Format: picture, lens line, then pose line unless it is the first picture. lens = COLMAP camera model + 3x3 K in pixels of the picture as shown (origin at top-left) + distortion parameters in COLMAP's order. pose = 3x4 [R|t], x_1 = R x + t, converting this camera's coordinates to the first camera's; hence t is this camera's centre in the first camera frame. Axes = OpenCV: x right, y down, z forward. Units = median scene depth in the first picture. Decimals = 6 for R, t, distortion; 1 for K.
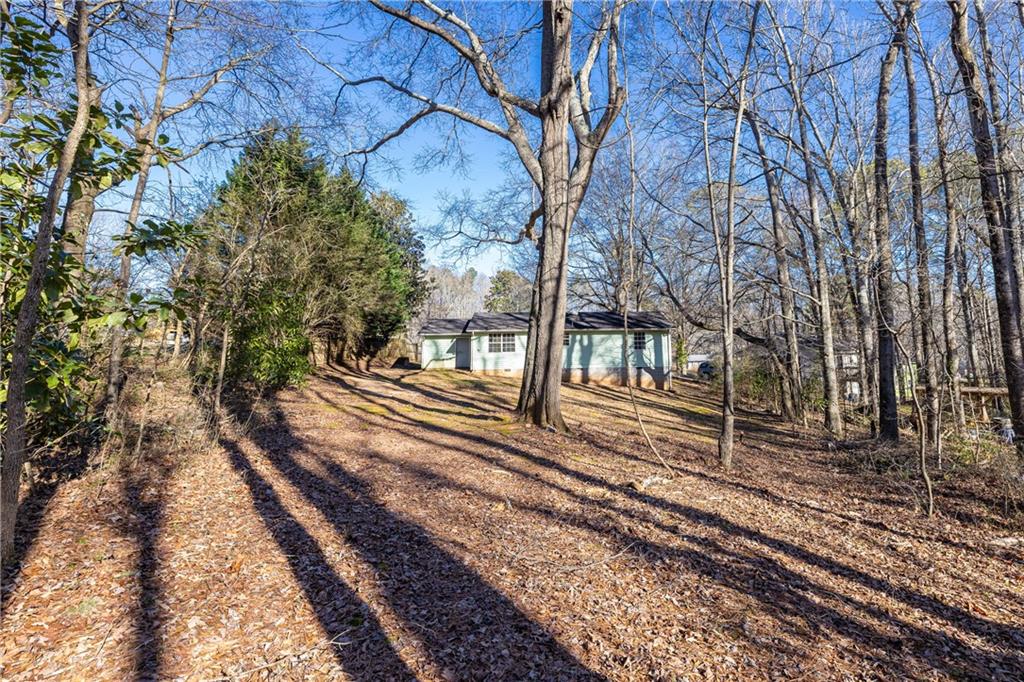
lens RADIAL K [[441.0, 0, 511.9], [0, 441.0, 343.7], [0, 0, 1]] dist [0.003685, 0.000228]
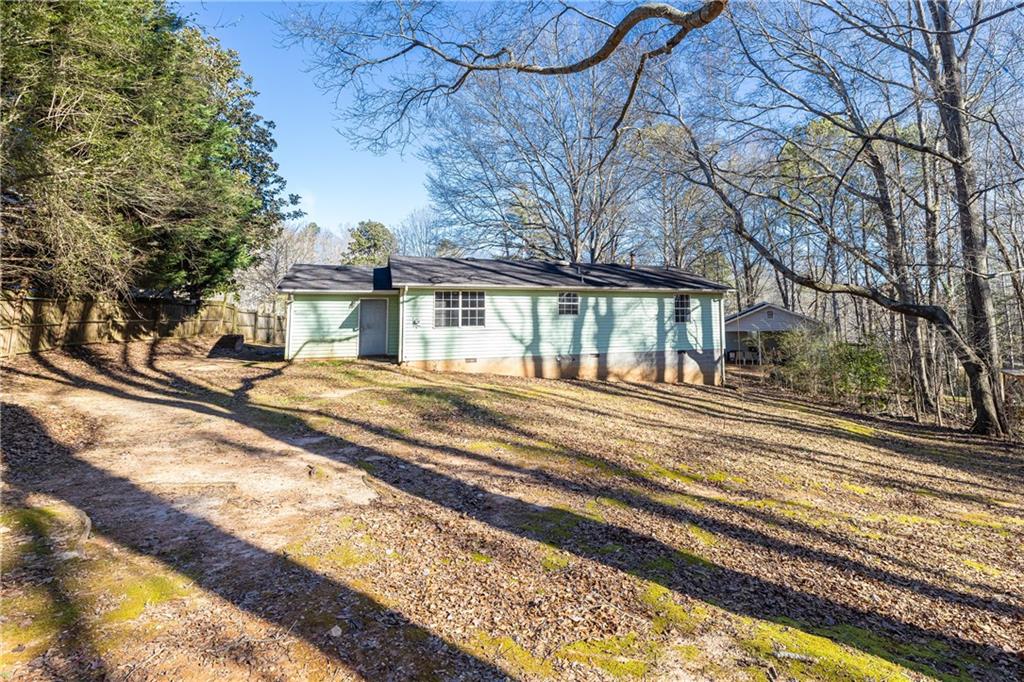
lens RADIAL K [[441.0, 0, 514.2], [0, 441.0, 316.6], [0, 0, 1]] dist [0.003685, 0.000228]
pose [[0.935686, 0.007692, 0.352749, -0.149691], [-0.007723, 0.999969, -0.001320, 0.007438], [-0.352748, -0.001489, 0.935717, 0.480160]]
